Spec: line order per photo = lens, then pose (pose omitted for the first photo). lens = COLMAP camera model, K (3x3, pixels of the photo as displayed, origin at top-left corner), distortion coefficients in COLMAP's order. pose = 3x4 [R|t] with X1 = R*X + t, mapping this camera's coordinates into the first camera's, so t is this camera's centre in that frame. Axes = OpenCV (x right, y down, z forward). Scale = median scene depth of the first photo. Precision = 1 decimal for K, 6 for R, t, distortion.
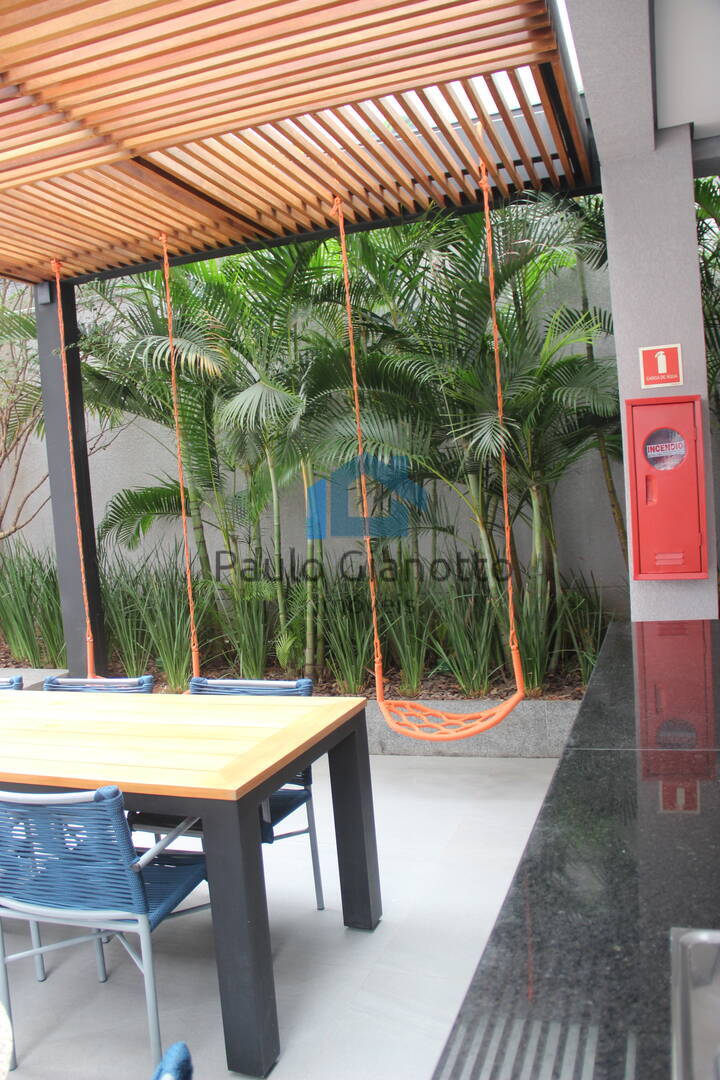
lens RADIAL K [[882.6, 0, 362.8], [0, 882.6, 534.0], [0, 0, 1]] dist [-0.143540, 0.094145]
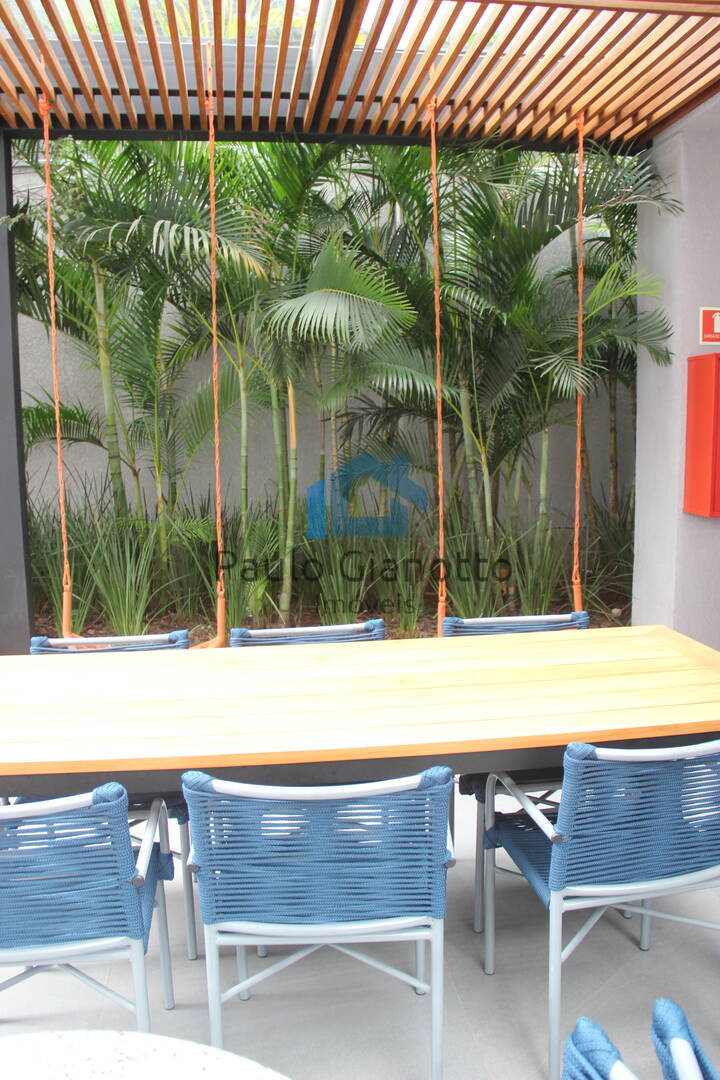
lens RADIAL K [[882.6, 0, 365.3], [0, 882.6, 542.1], [0, 0, 1]] dist [-0.143540, 0.094145]
pose [[0.880053, -0.009345, 0.474784, -0.138718], [-0.023225, 0.997763, 0.062689, 0.006431], [-0.474307, -0.066197, 0.877867, 0.050891]]
